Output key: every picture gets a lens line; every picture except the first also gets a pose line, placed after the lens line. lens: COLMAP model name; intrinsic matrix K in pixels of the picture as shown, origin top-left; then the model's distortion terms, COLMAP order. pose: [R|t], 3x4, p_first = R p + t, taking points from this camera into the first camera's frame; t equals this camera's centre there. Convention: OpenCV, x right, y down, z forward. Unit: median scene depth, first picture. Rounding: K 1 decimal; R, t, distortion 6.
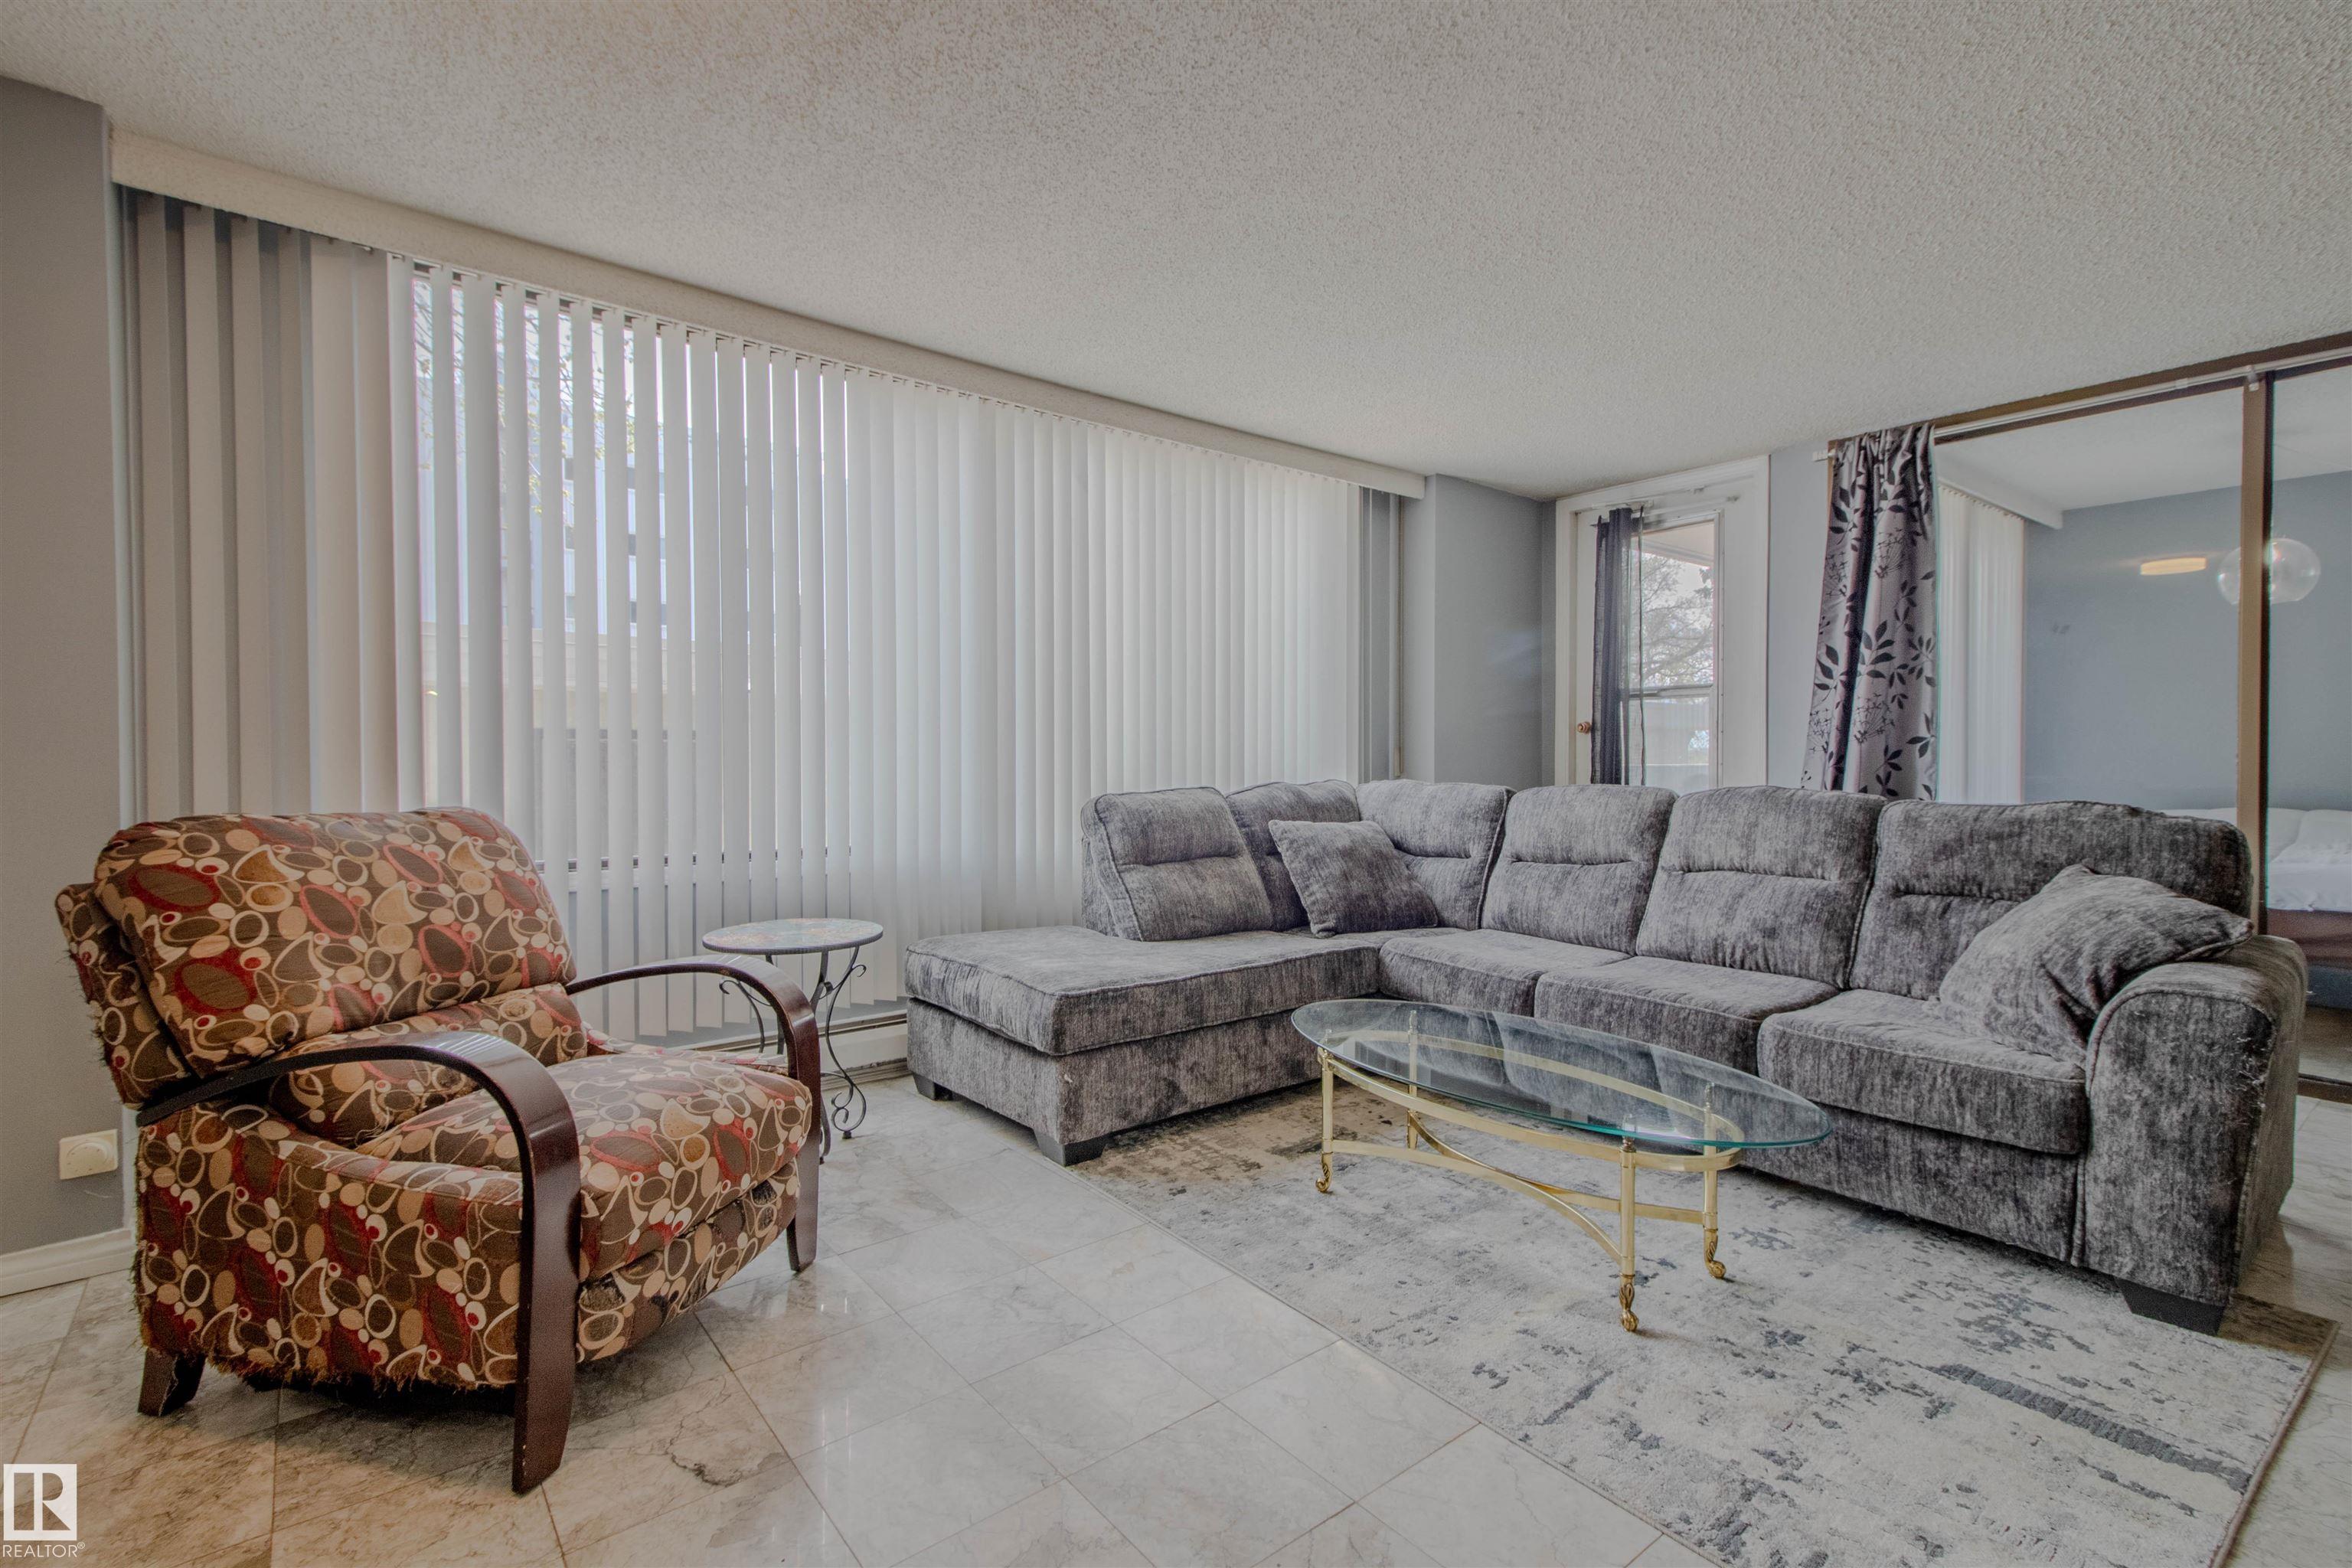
lens RADIAL K [[1067.8, 0, 1179.3], [0, 1067.8, 773.9], [0, 0, 1]] dist [0.030023, -0.000469]
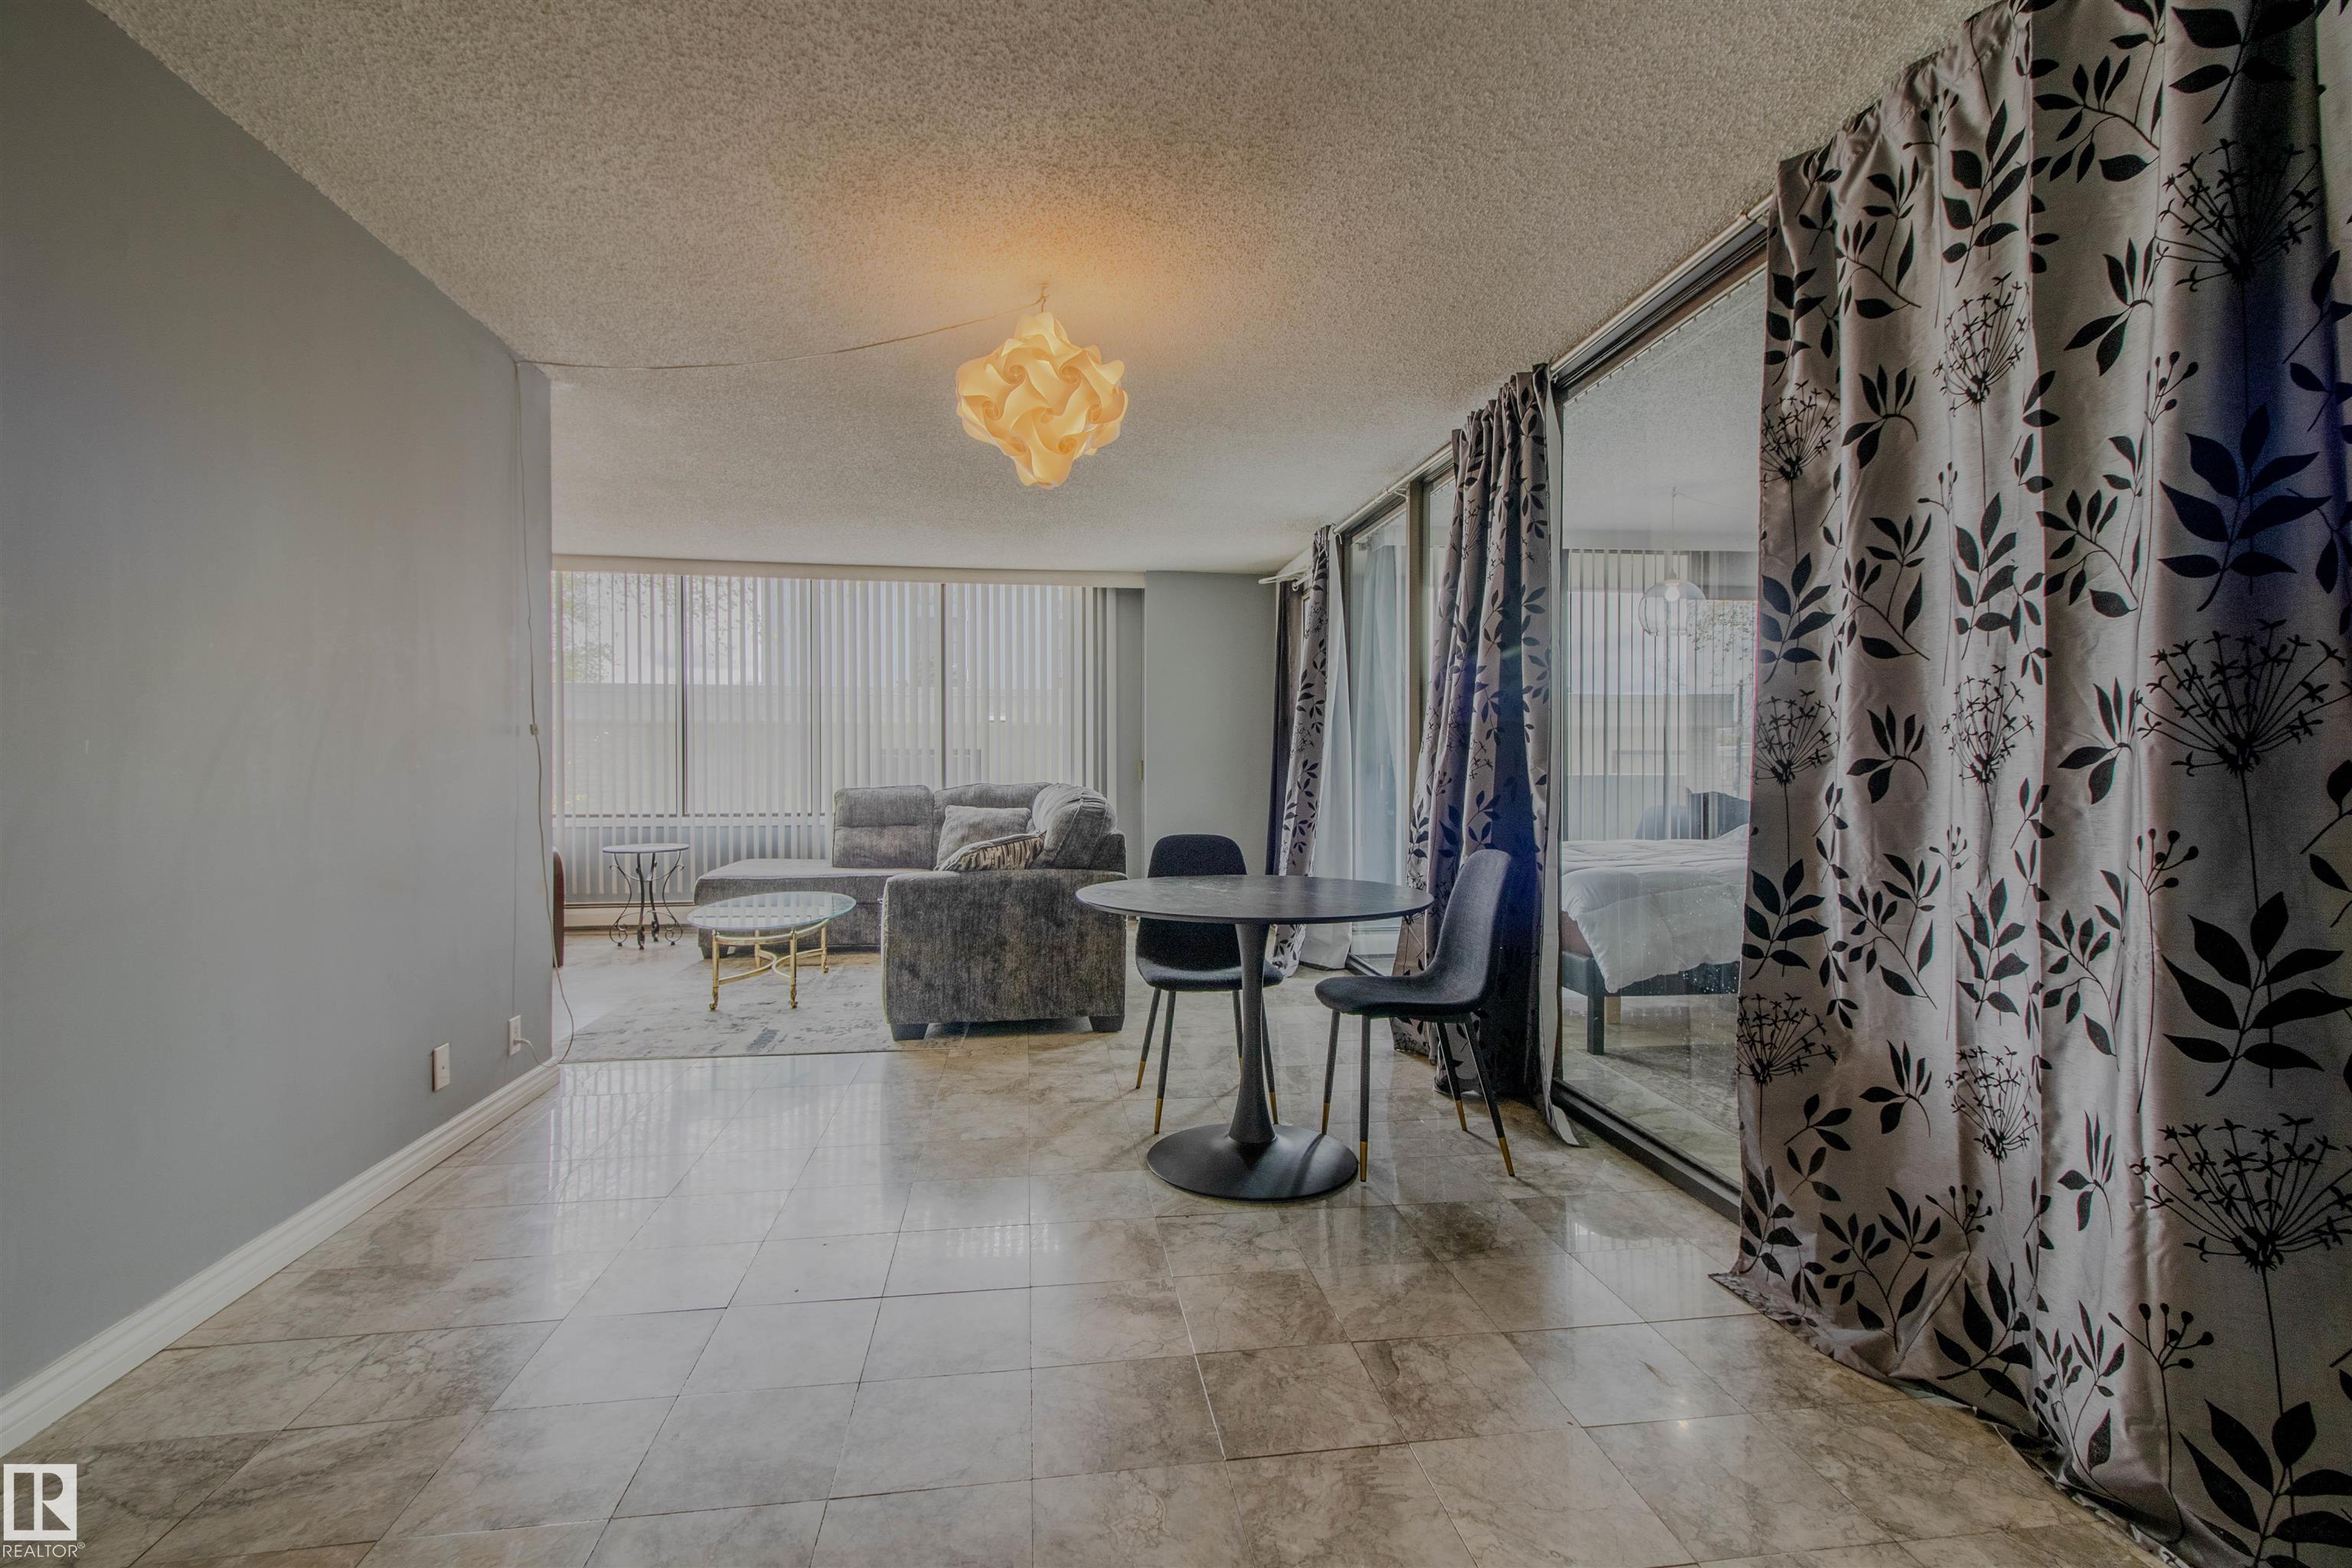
lens RADIAL K [[1067.8, 0, 1179.3], [0, 1067.8, 773.9], [0, 0, 1]] dist [0.030023, -0.000469]
pose [[0.856777, 0.002526, -0.515682, 1.313267], [-0.009099, 0.999906, -0.010220, 0.007086], [0.515608, 0.013448, 0.856719, -0.260899]]
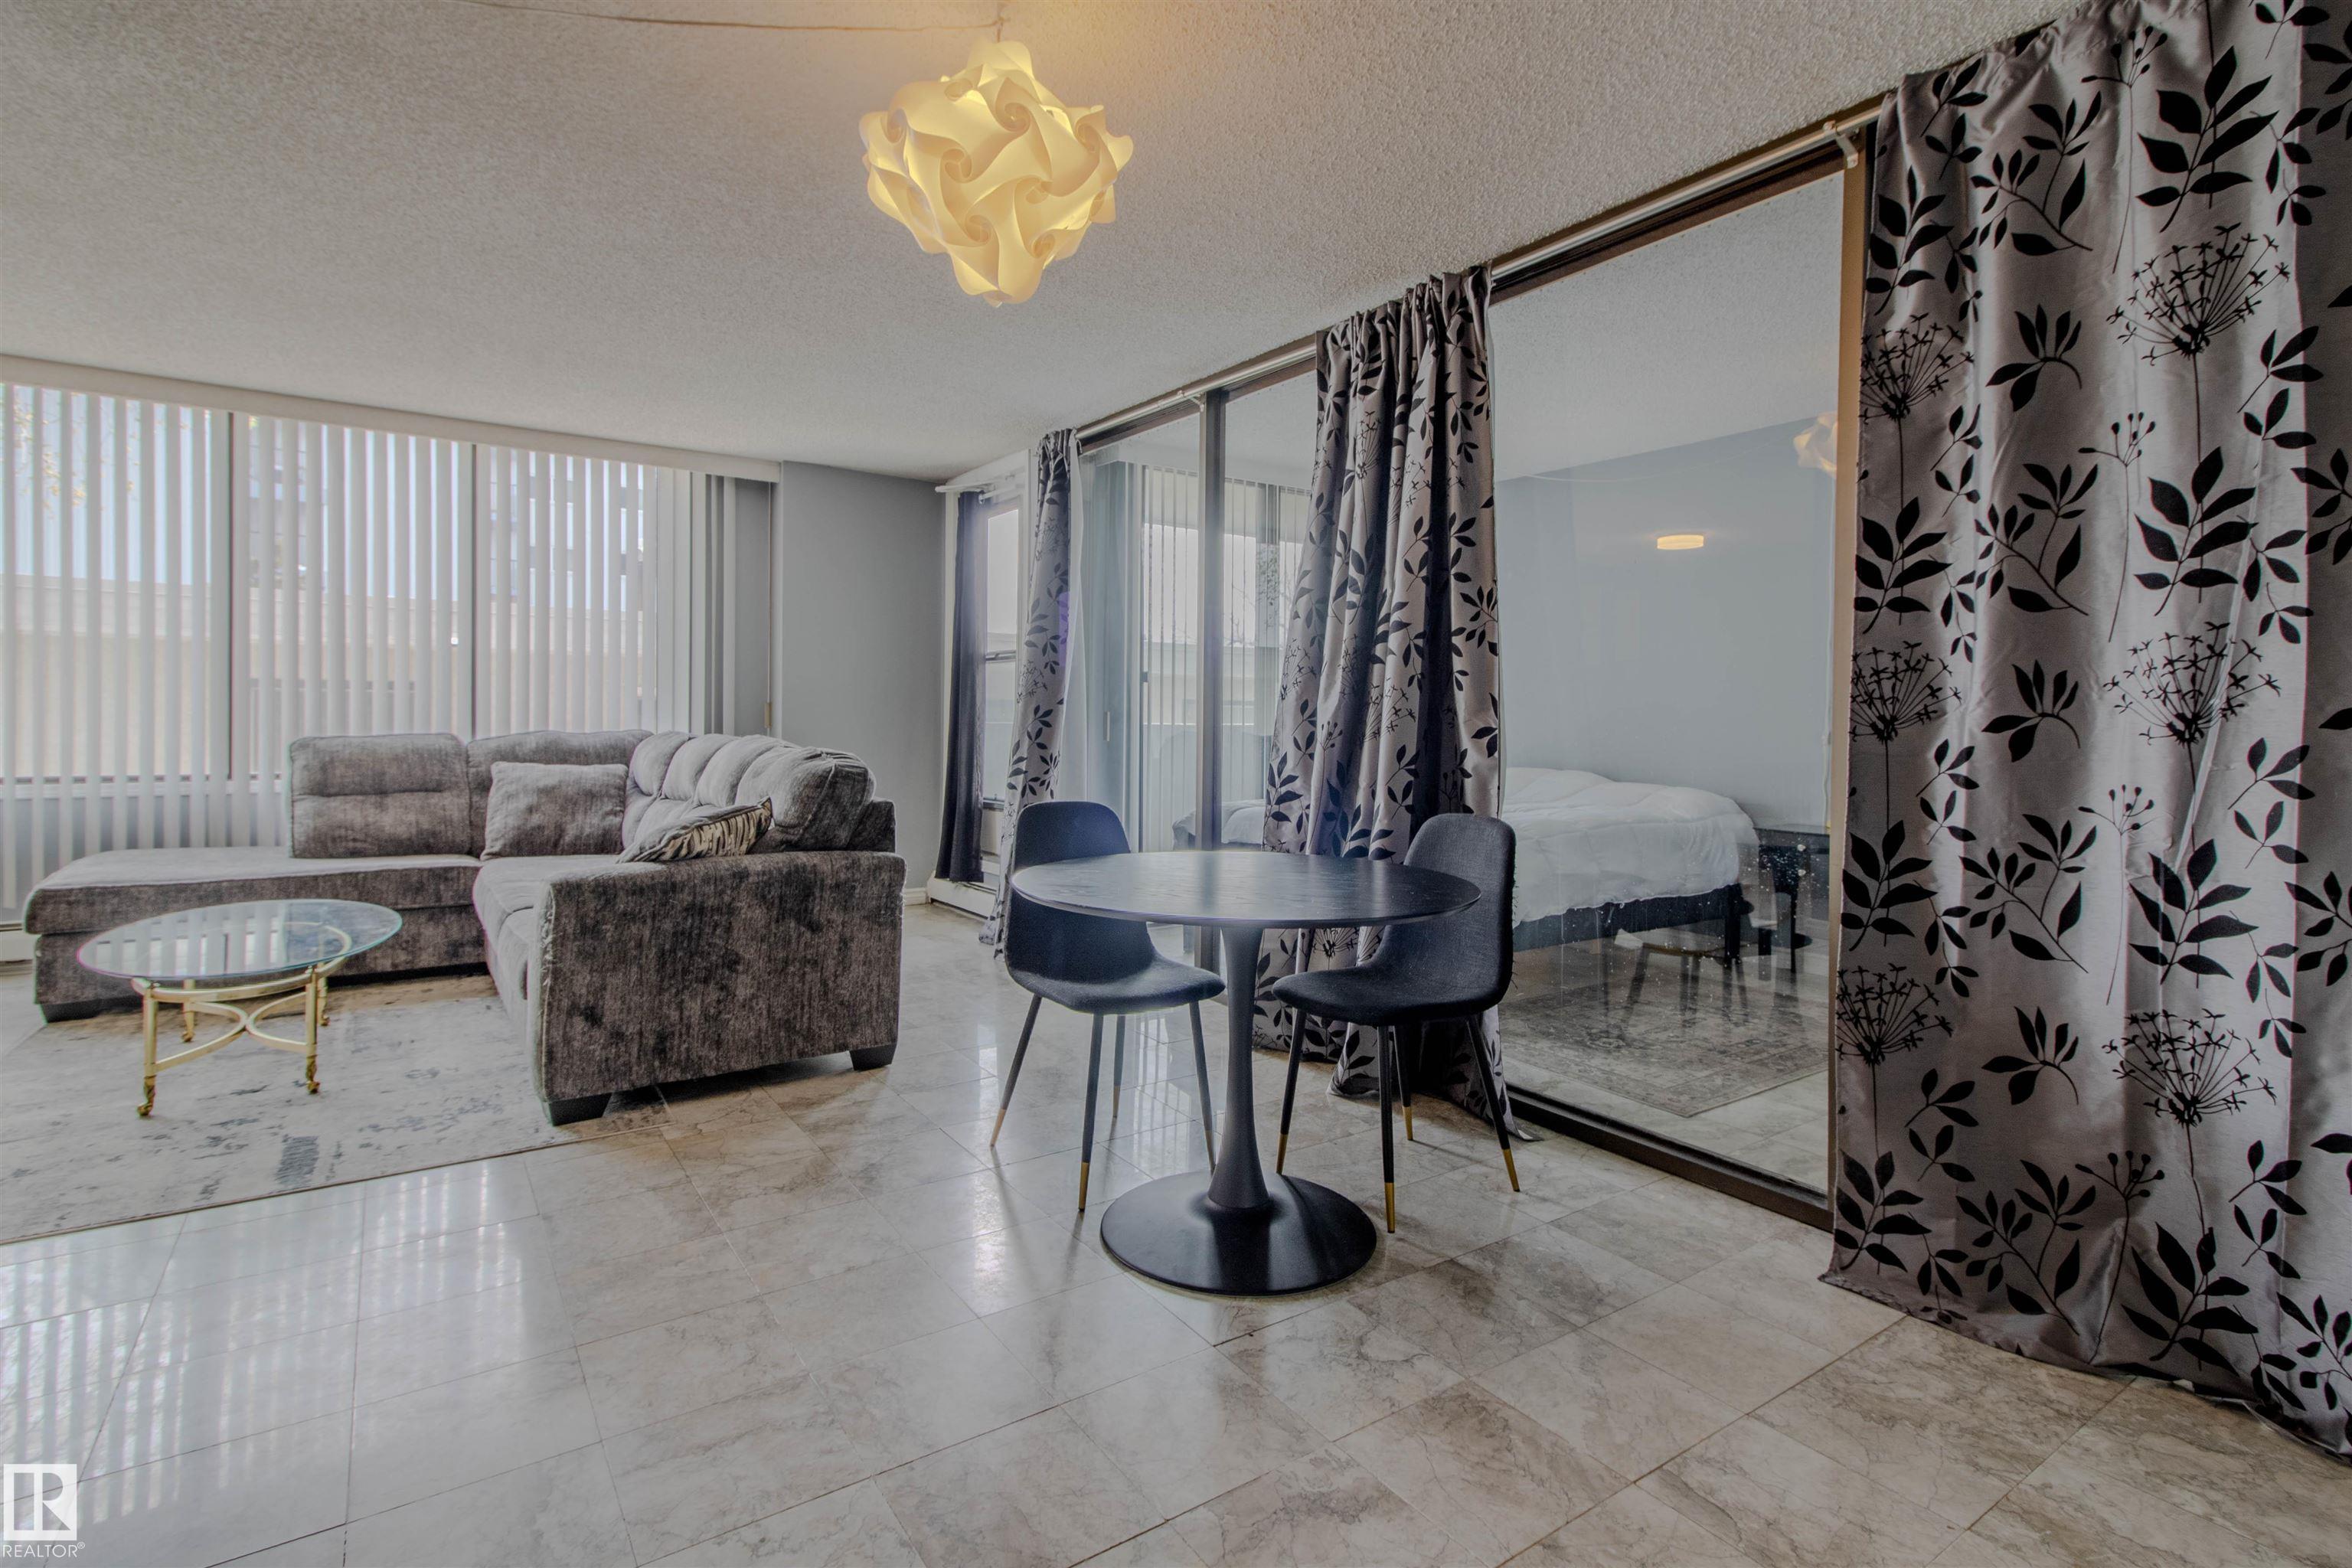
lens RADIAL K [[1130.9, 0, 1184.7], [0, 1130.9, 727.2], [0, 0, 1]] dist [0.035433, -0.006885]
pose [[0.996784, 0.012955, -0.079086, 0.977937], [-0.013832, 0.999849, -0.010549, 0.007652], [0.078938, 0.011609, 0.996812, -0.200380]]
